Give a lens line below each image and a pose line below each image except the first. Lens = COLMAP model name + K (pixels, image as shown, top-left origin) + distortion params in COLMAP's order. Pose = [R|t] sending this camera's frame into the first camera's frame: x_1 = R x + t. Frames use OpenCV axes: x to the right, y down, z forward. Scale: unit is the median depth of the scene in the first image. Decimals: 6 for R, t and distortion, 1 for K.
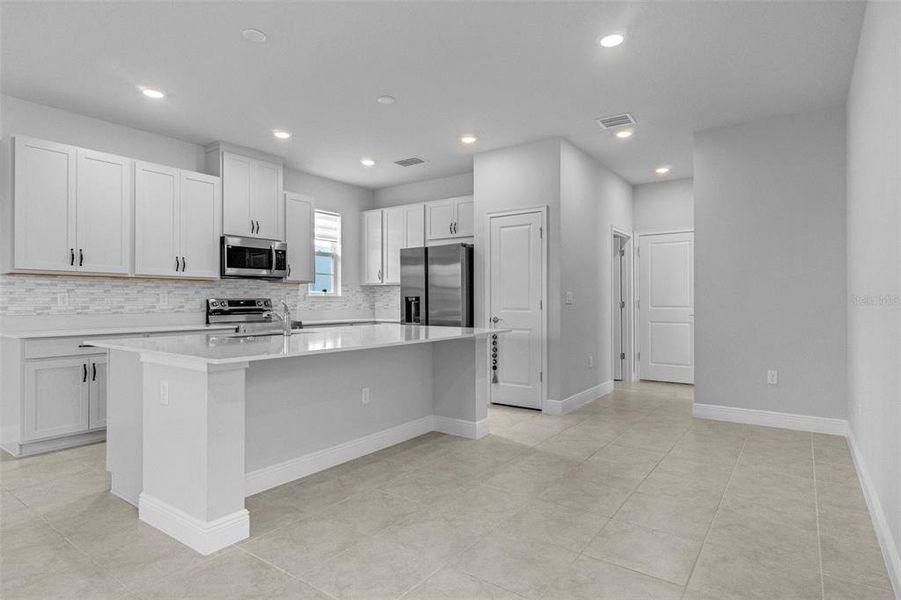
lens RADIAL K [[491.4, 0, 469.0], [0, 491.4, 299.7], [0, 0, 1]] dist [-0.002414, 0.001792]
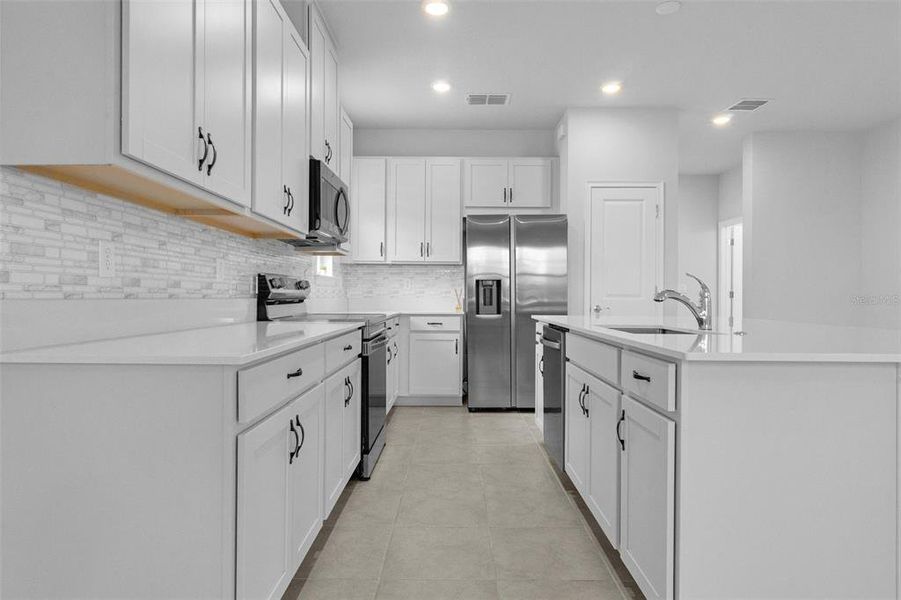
lens RADIAL K [[513.9, 0, 456.5], [0, 513.9, 294.5], [0, 0, 1]] dist [0.000817, 0.000712]
pose [[0.822901, 0.007838, 0.568130, -0.649920], [-0.007855, 0.999966, -0.002419, 0.020041], [-0.568130, -0.002472, 0.822935, 0.412050]]
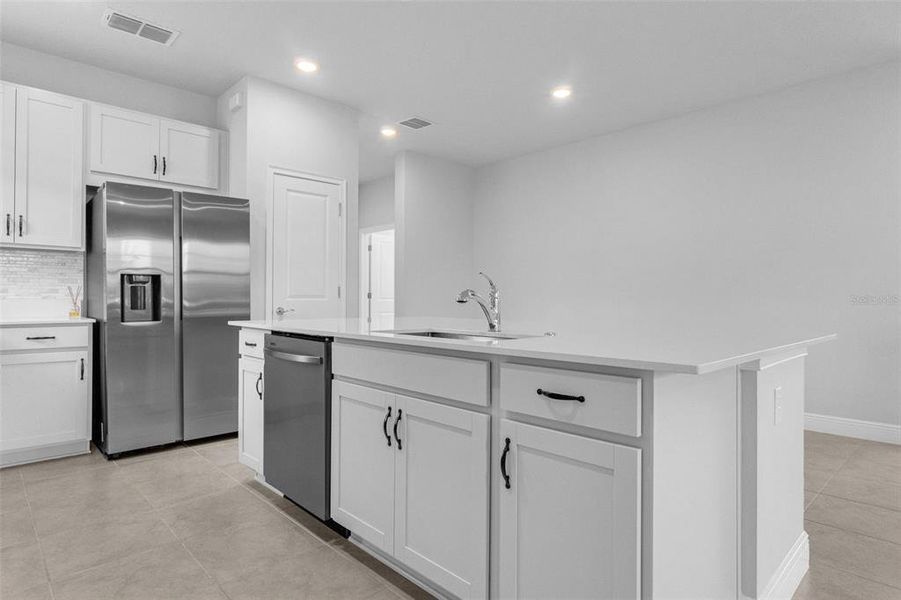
lens RADIAL K [[491.4, 0, 455.9], [0, 491.4, 295.7], [0, 0, 1]] dist [-0.002414, 0.001792]
pose [[0.206063, 0.008978, 0.978497, -0.628525], [-0.006824, 0.999947, -0.007738, 0.021285], [-0.978515, -0.005083, 0.206114, 0.584689]]
